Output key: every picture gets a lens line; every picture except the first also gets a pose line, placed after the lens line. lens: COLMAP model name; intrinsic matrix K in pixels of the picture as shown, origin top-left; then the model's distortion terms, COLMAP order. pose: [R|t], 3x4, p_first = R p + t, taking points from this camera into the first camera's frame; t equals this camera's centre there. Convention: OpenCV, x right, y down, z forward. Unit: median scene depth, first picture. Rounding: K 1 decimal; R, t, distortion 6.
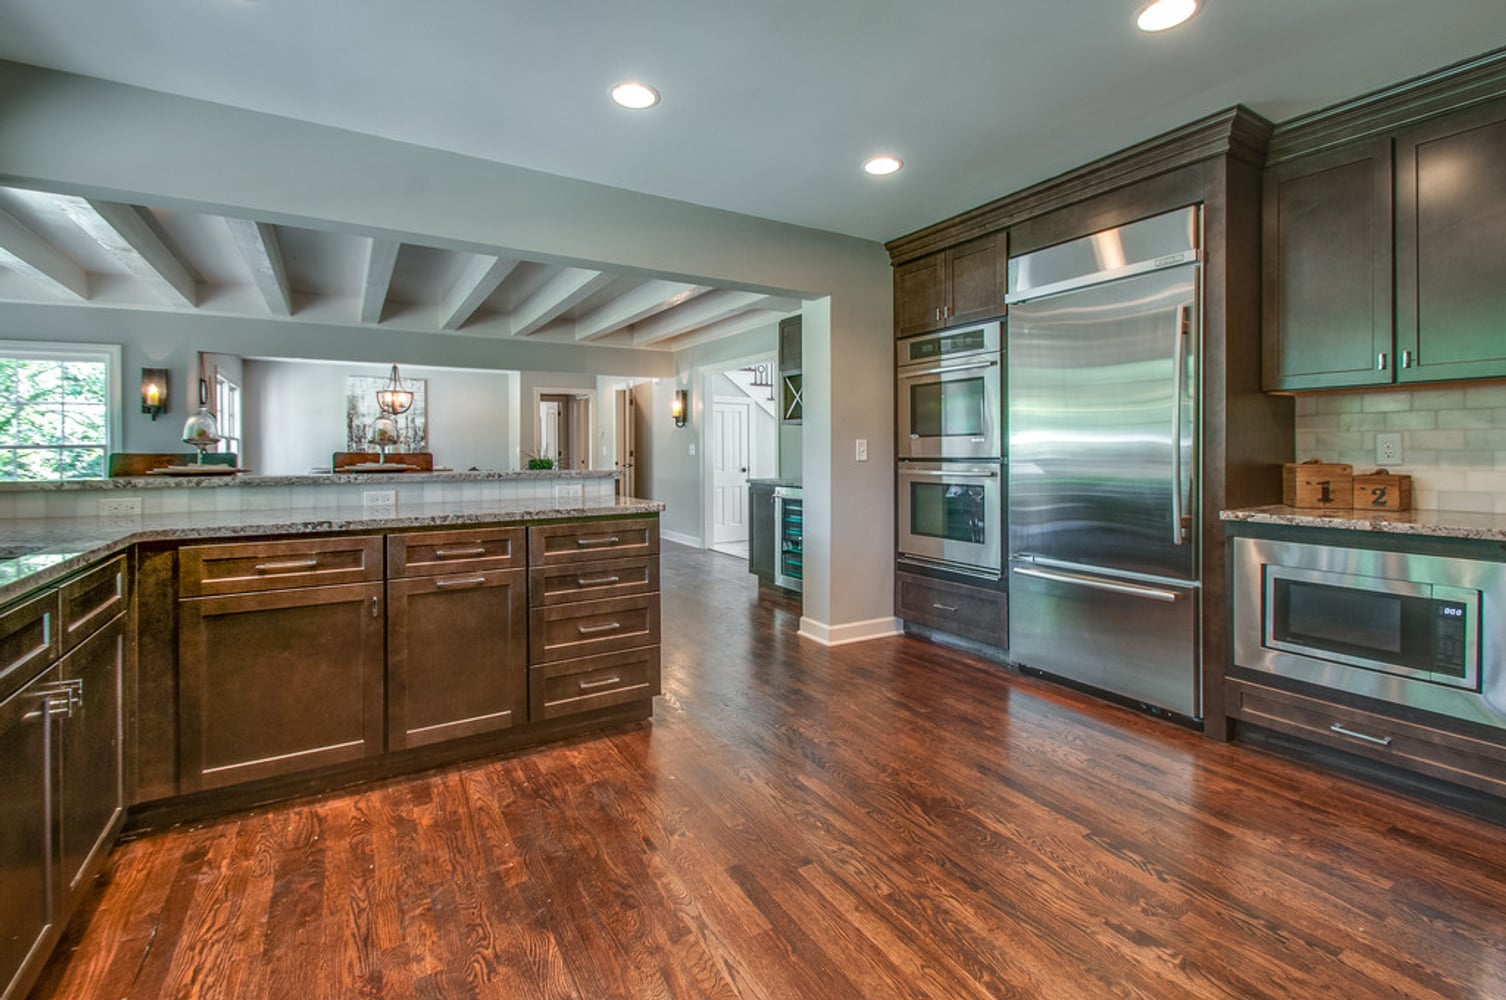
lens RADIAL K [[683.7, 0, 761.5], [0, 683.7, 445.6], [0, 0, 1]] dist [0.008449, -0.000129]
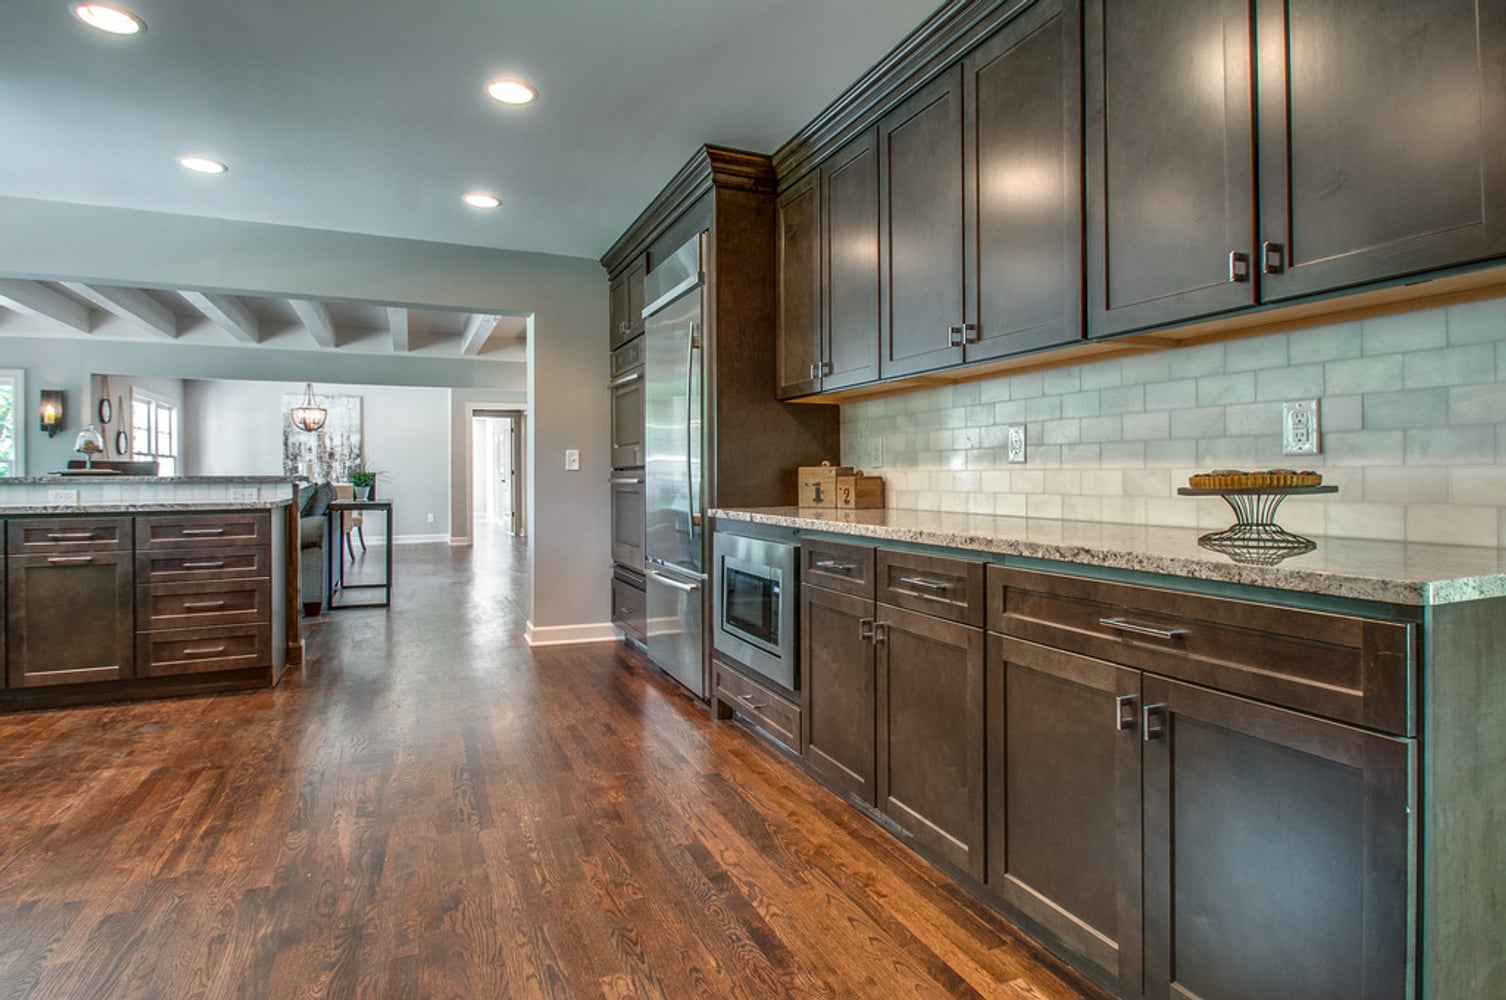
lens RADIAL K [[800.9, 0, 764.7], [0, 800.9, 475.1], [0, 0, 1]] dist [0.006191, -0.012986]
pose [[0.991629, 0.000469, -0.129117, 0.935368], [0.000578, 0.999967, 0.008071, 0.031271], [0.129116, -0.008078, 0.991597, -0.262618]]
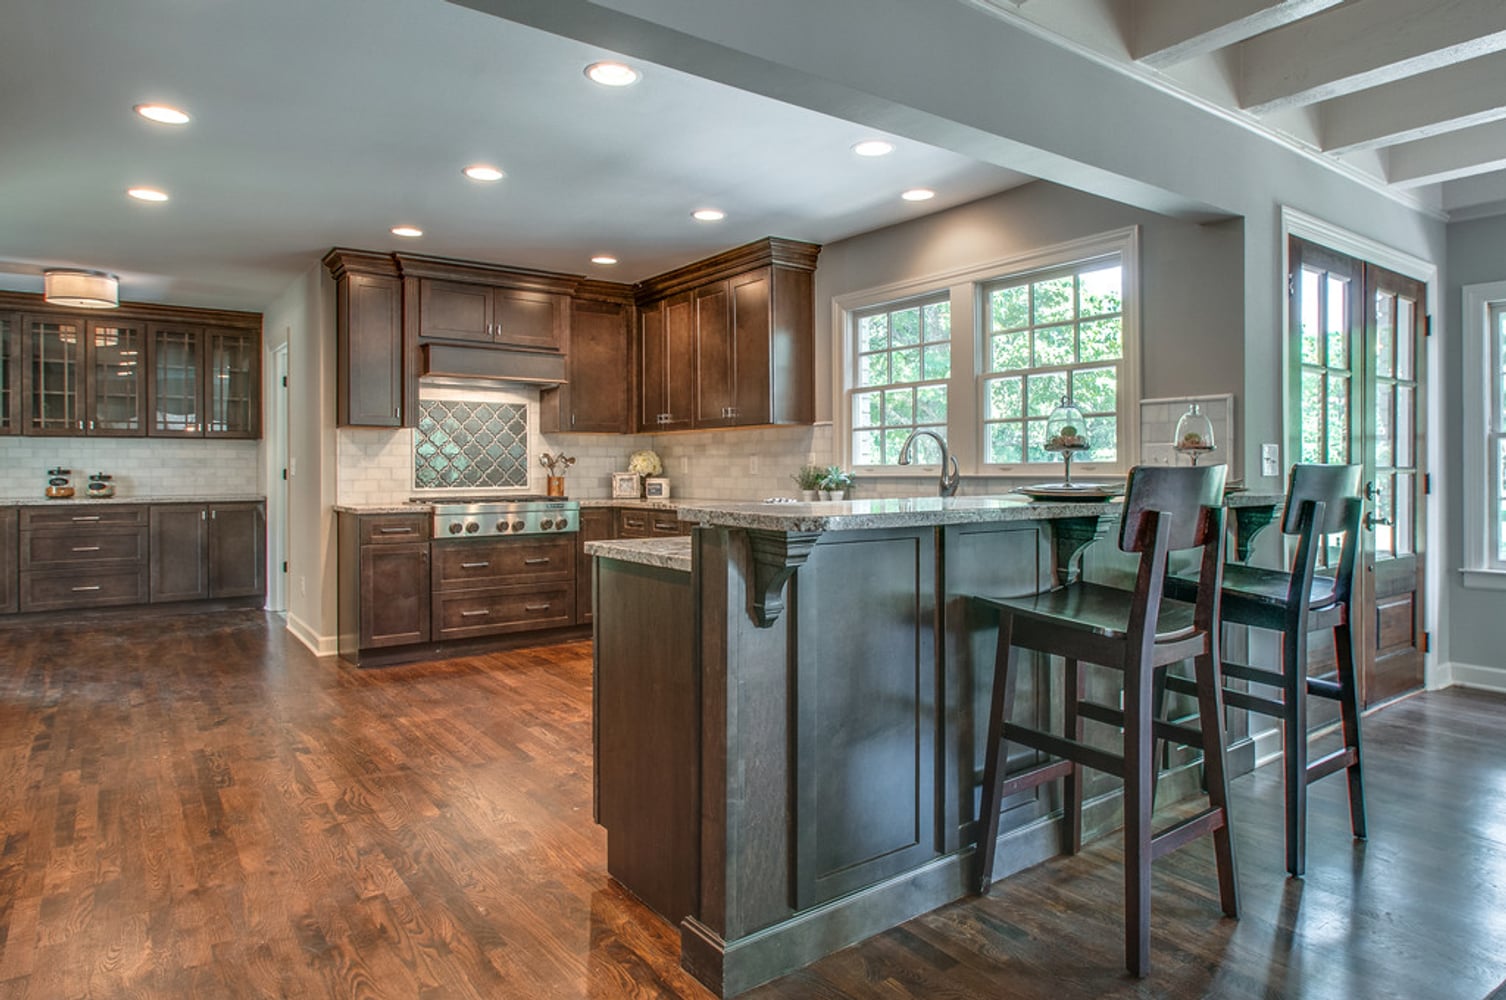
lens RADIAL K [[891.4, 0, 772.3], [0, 891.4, 469.7], [0, 0, 1]] dist [-0.002484, -0.001561]
pose [[-0.995757, 0.009631, -0.091514, -0.269003], [0.009586, 0.999954, 0.000921, 0.011630], [0.091519, 0.000040, -0.995803, 2.070395]]
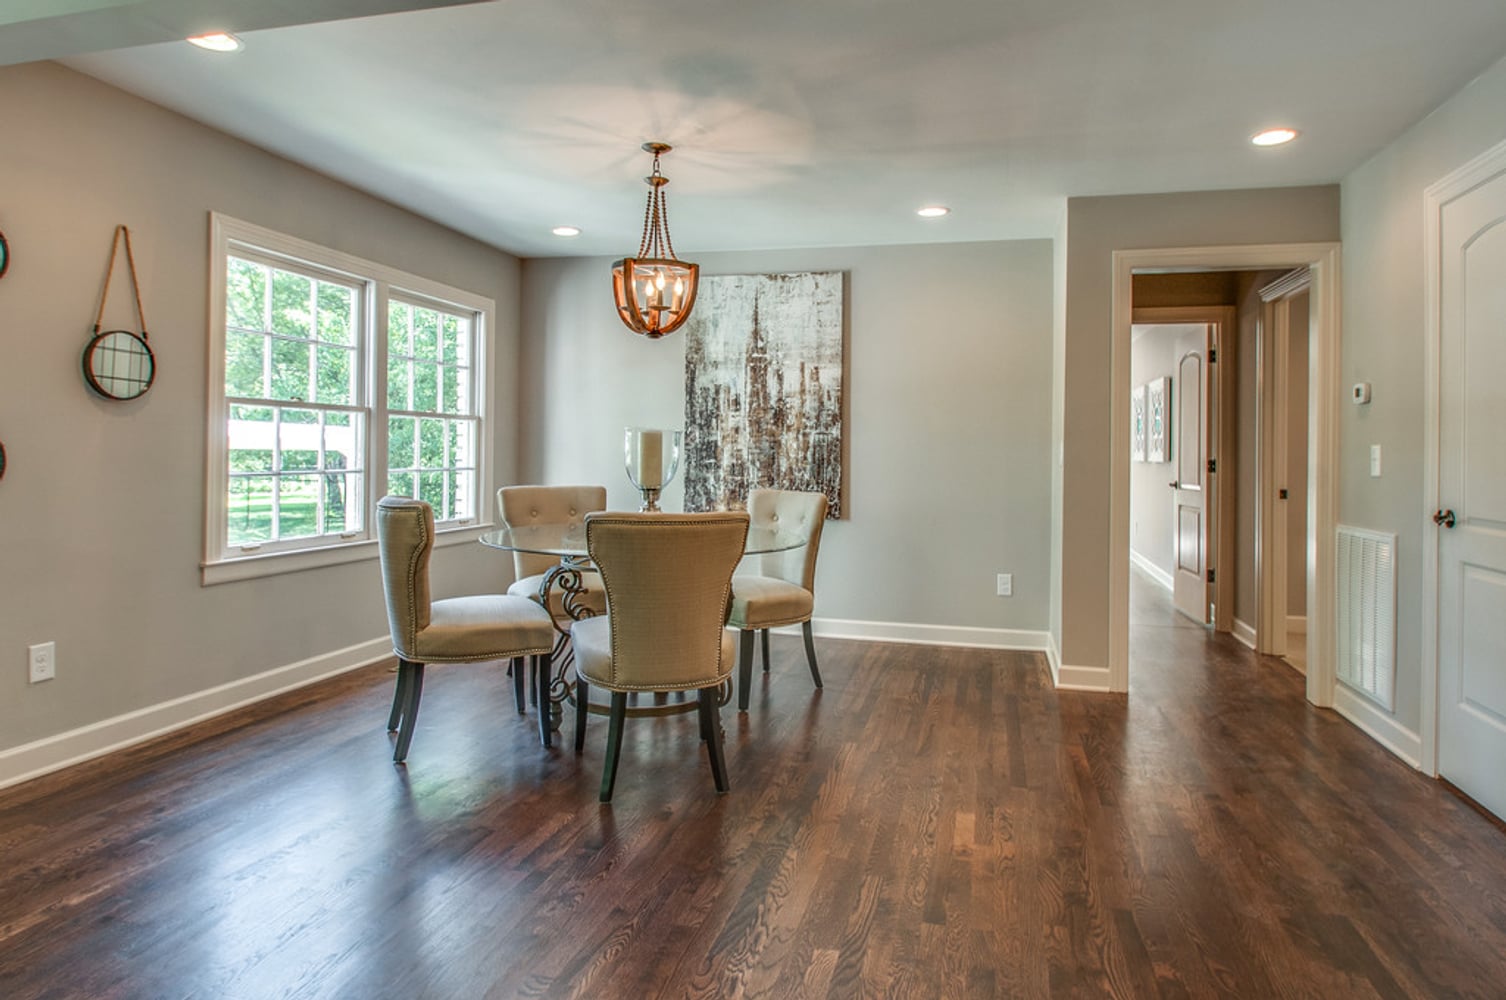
lens RADIAL K [[892.2, 0, 777.6], [0, 892.2, 442.6], [0, 0, 1]] dist [0.000864, -0.000025]
pose [[0.707512, 0.010092, -0.706629, -0.620764], [-0.015100, 0.999886, -0.000838, 0.017639], [0.706540, 0.011263, 0.707583, 2.465005]]
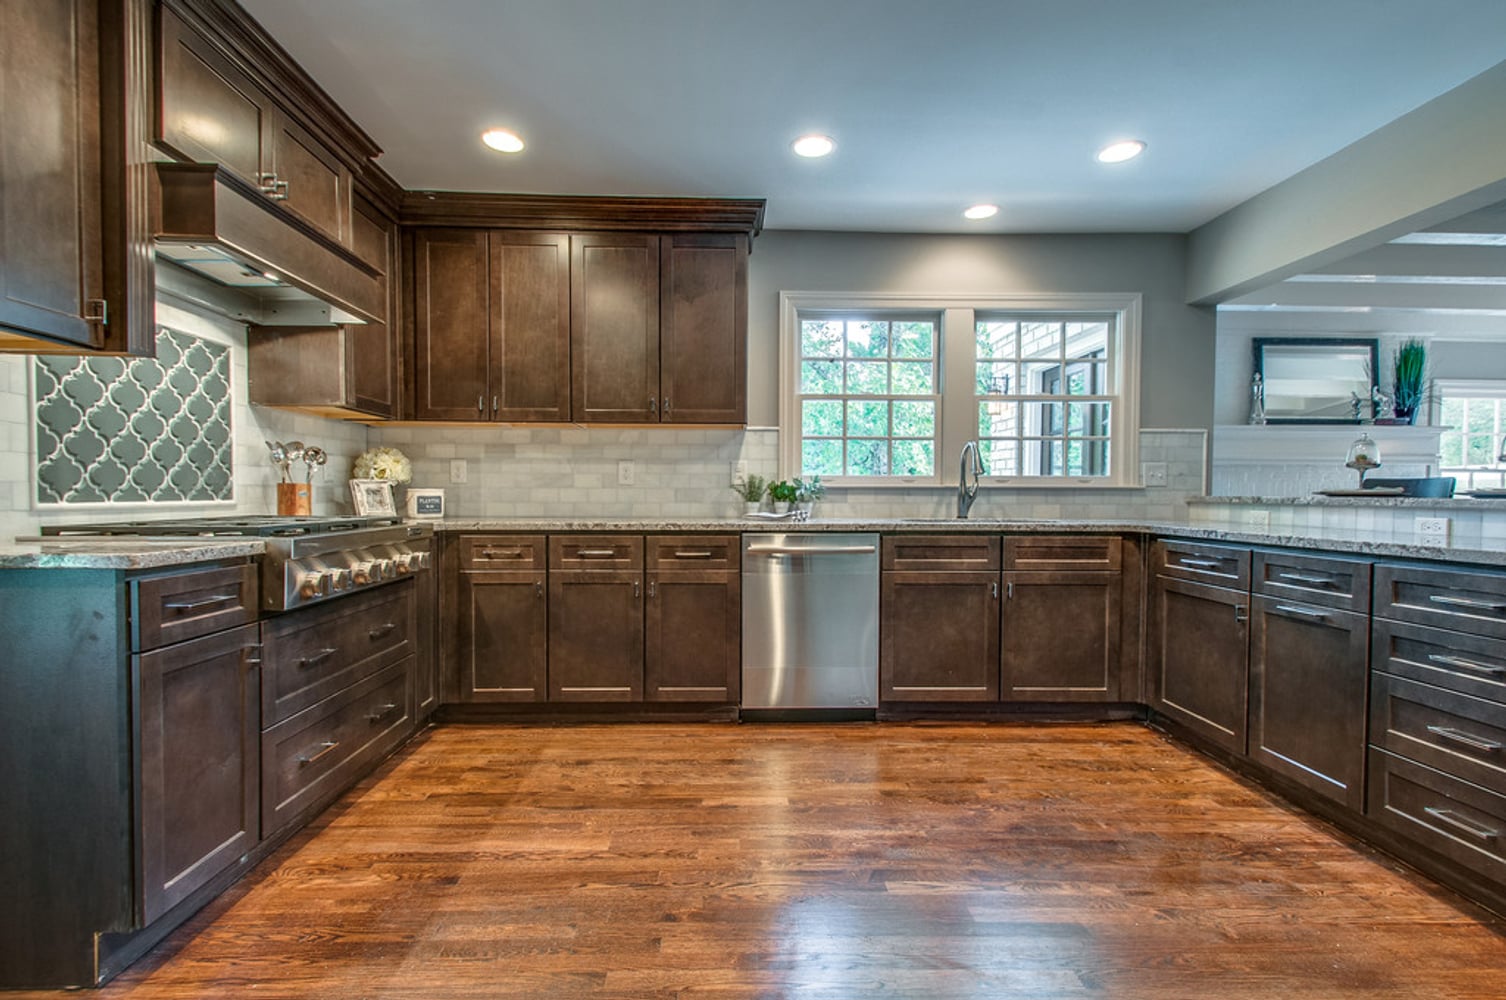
lens RADIAL K [[707.2, 0, 735.8], [0, 707.2, 506.3], [0, 0, 1]] dist [0.022115, -0.000074]
pose [[-0.503925, 0.017422, -0.863572, 0.698175], [-0.001718, 0.999774, 0.021173, 0.038319], [0.863746, 0.012154, -0.503781, 0.771040]]
